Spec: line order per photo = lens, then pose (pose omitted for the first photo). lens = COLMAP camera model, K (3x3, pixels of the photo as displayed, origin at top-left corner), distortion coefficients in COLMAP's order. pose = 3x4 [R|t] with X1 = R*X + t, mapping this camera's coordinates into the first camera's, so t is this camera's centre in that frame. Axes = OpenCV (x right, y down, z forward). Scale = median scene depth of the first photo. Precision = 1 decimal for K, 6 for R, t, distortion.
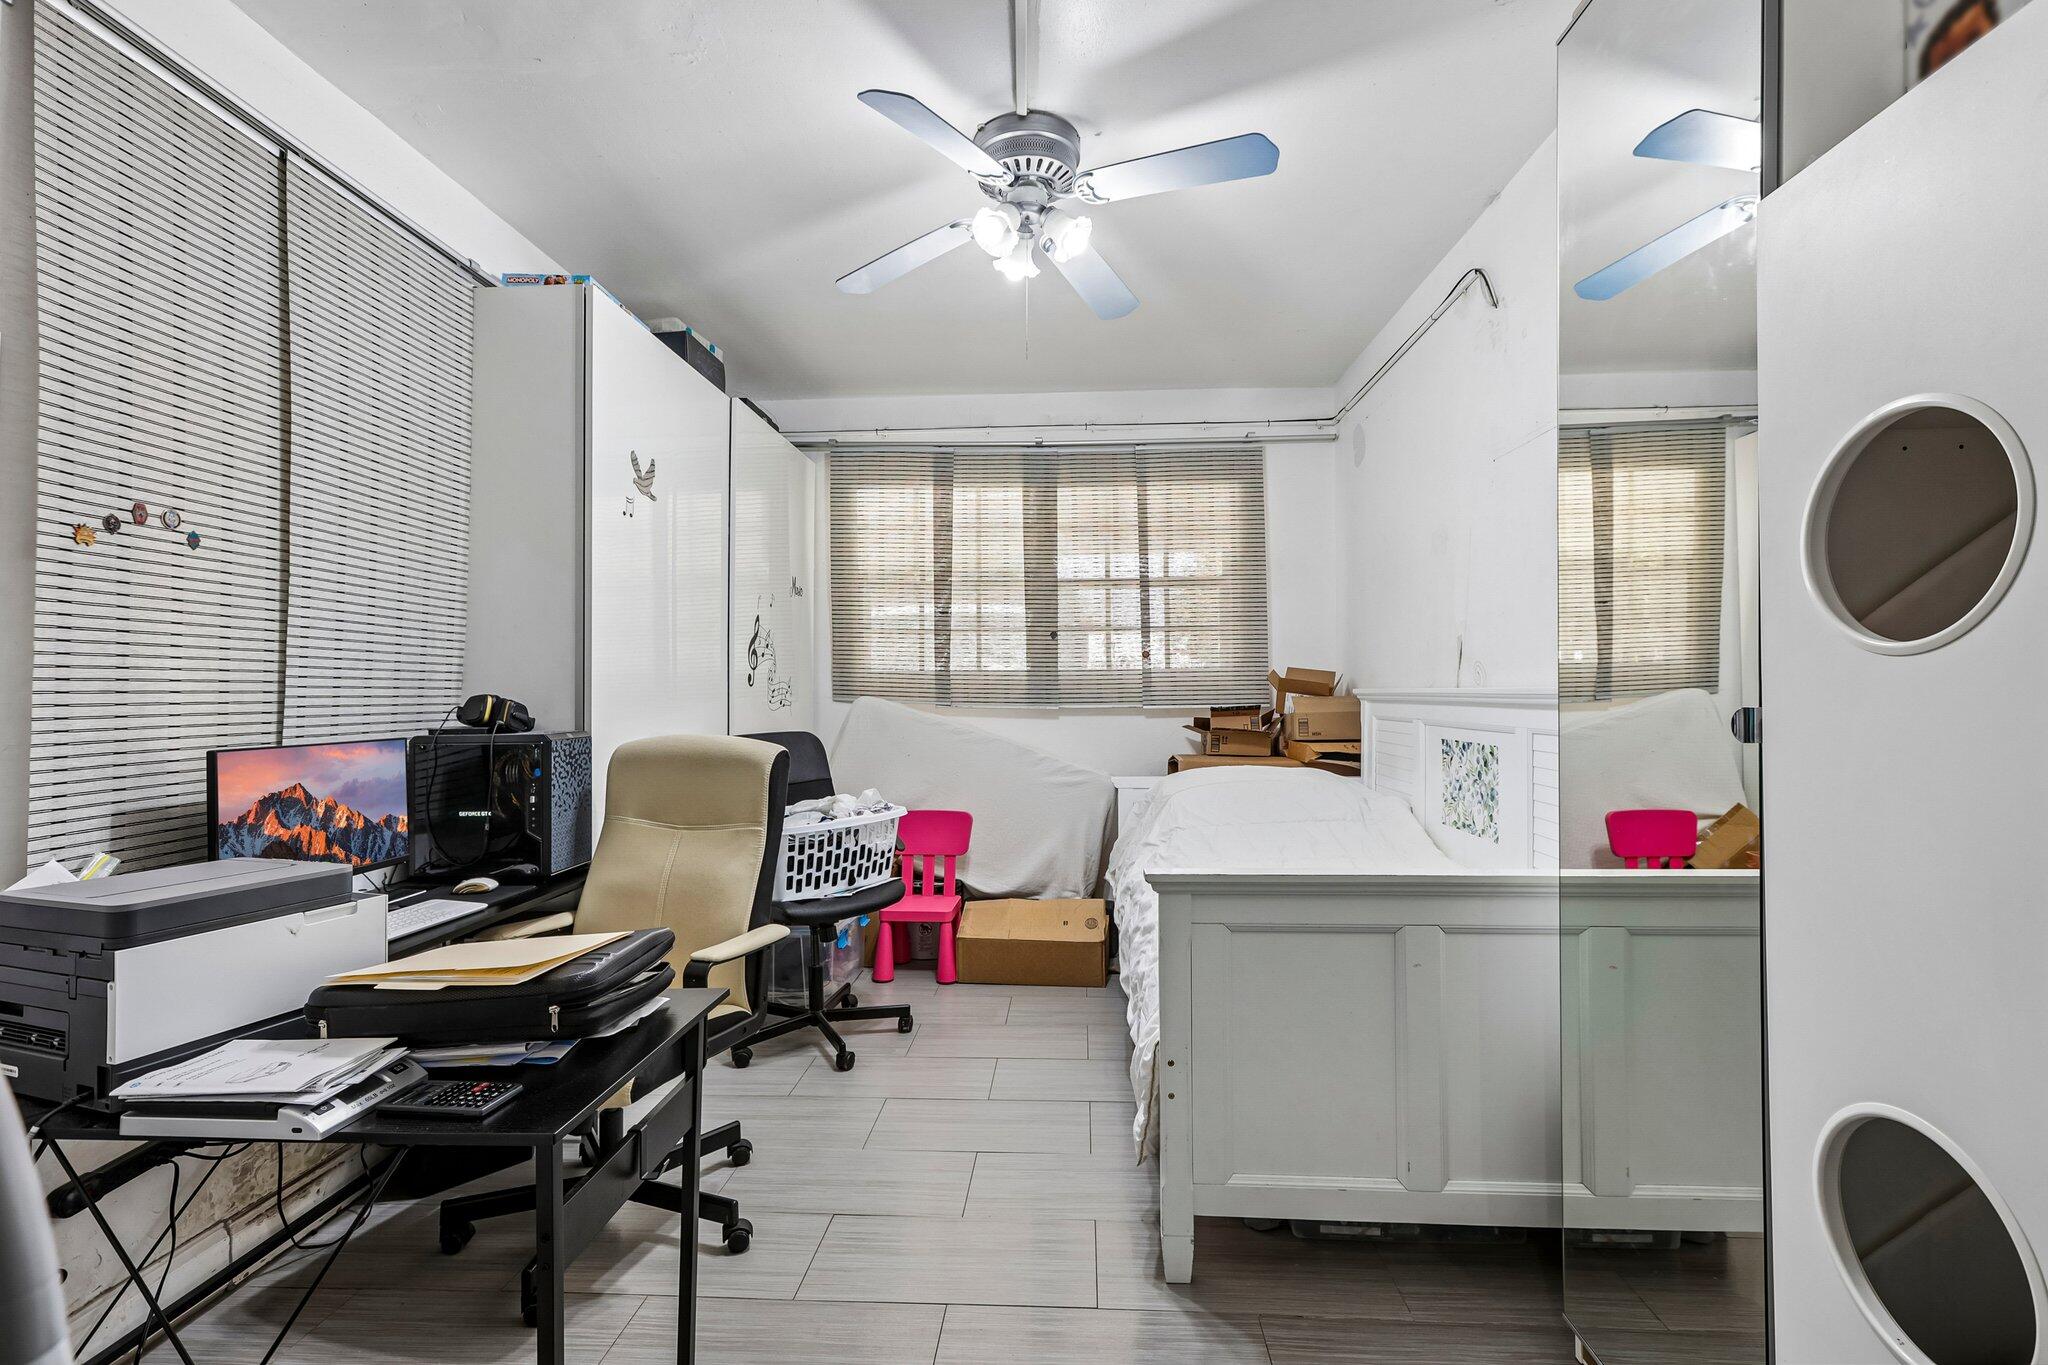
lens RADIAL K [[922.5, 0, 1025.3], [0, 922.5, 673.0], [0, 0, 1]] dist [-0.006056, 0.003580]
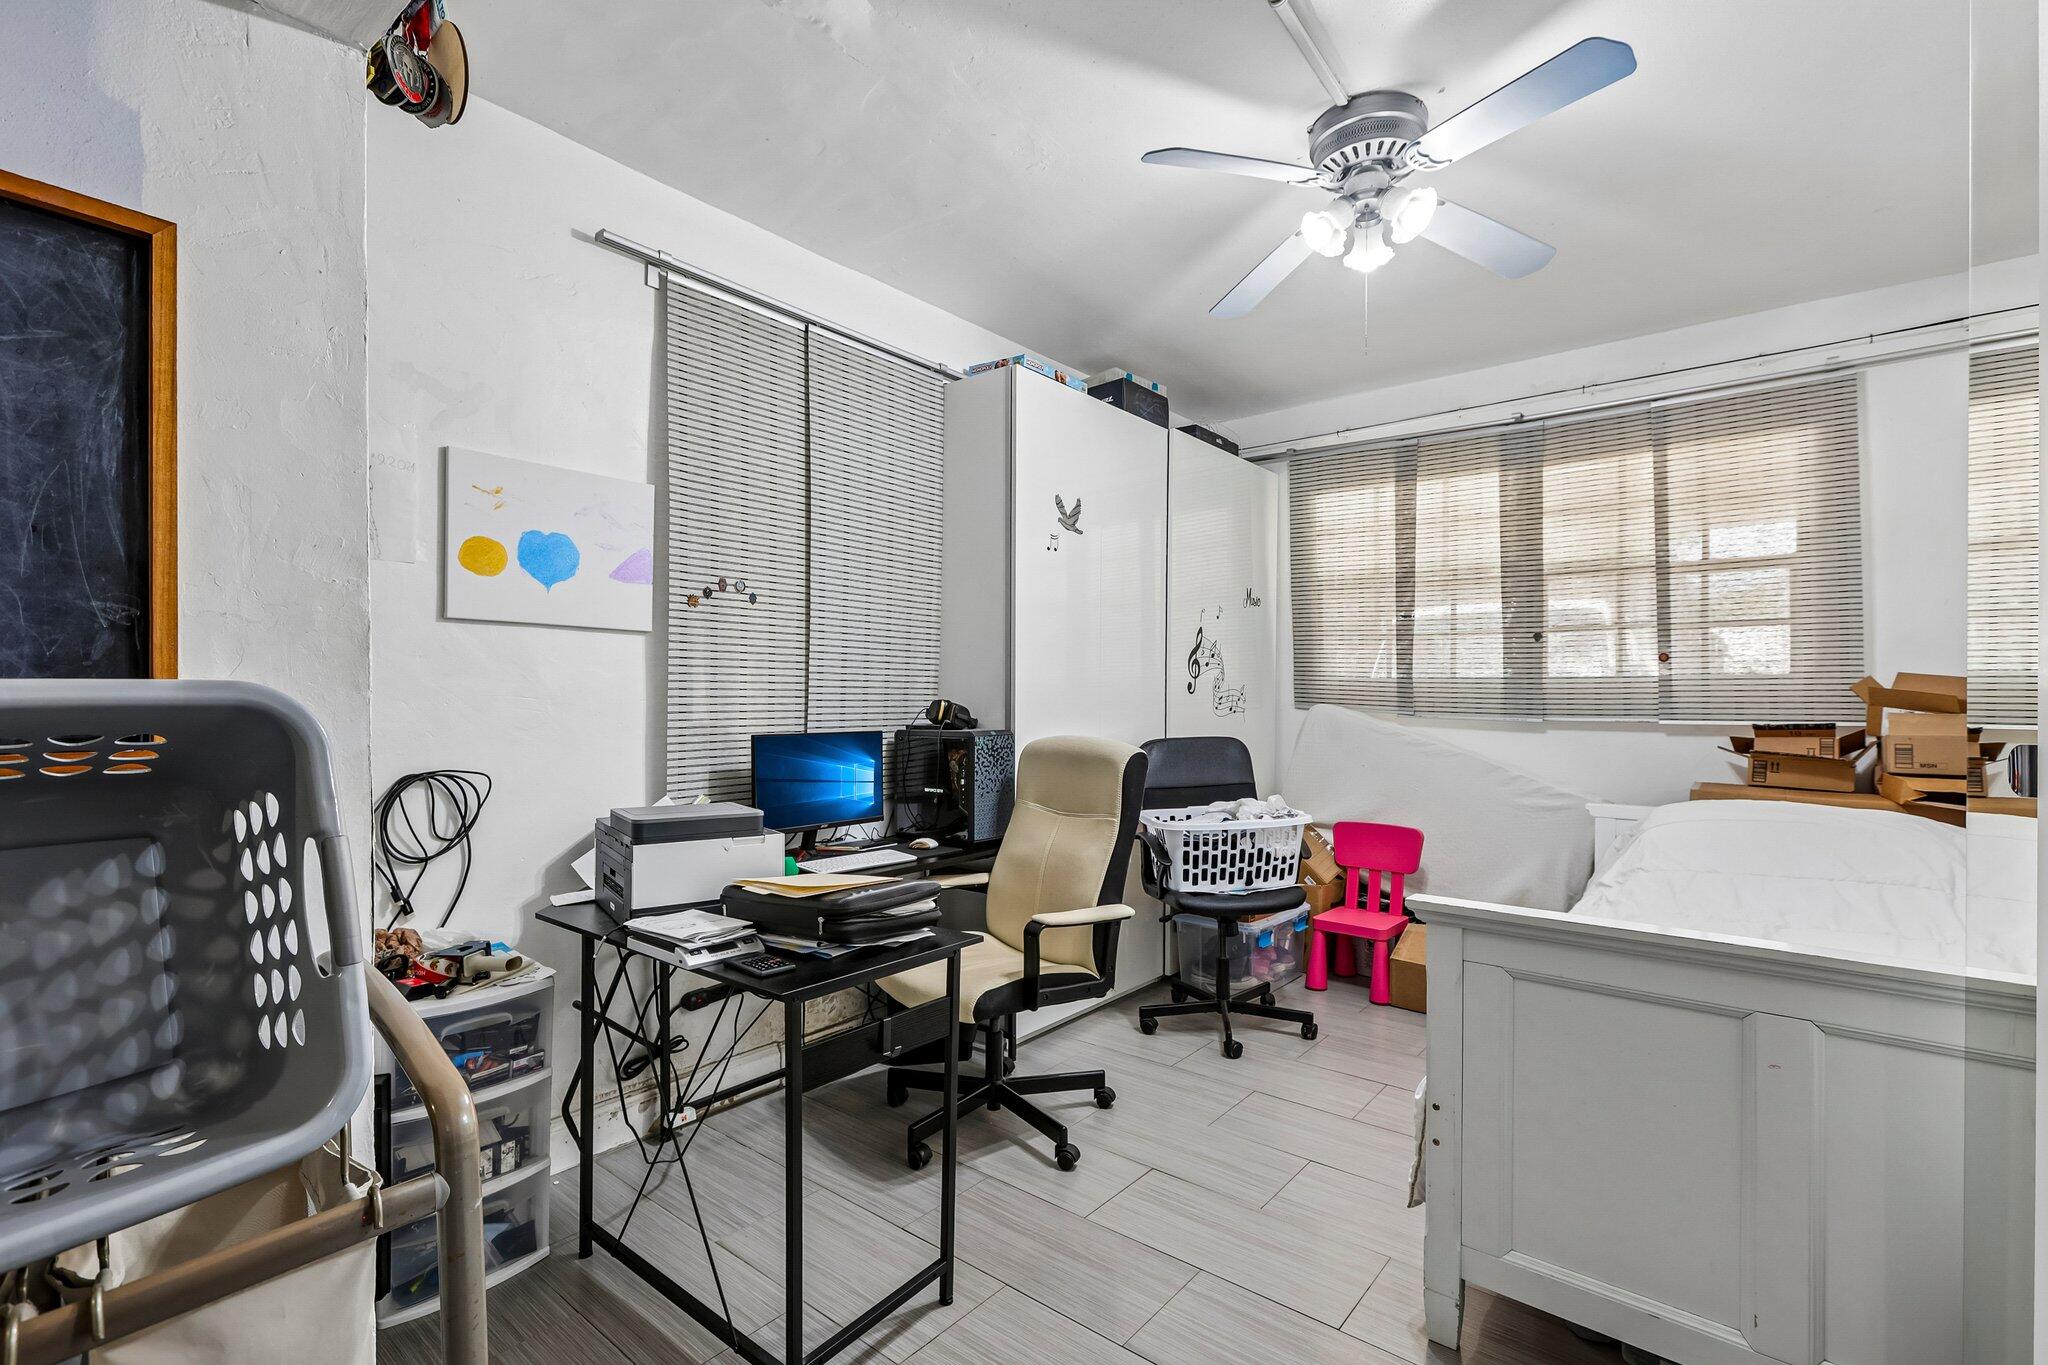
lens RADIAL K [[922.5, 0, 1011.5], [0, 922.5, 696.2], [0, 0, 1]] dist [-0.006056, 0.003580]
pose [[0.805110, 0.008828, -0.593059, 0.230605], [0.003058, 0.999814, 0.019034, -0.005226], [0.593117, -0.017138, 0.804934, 0.005665]]
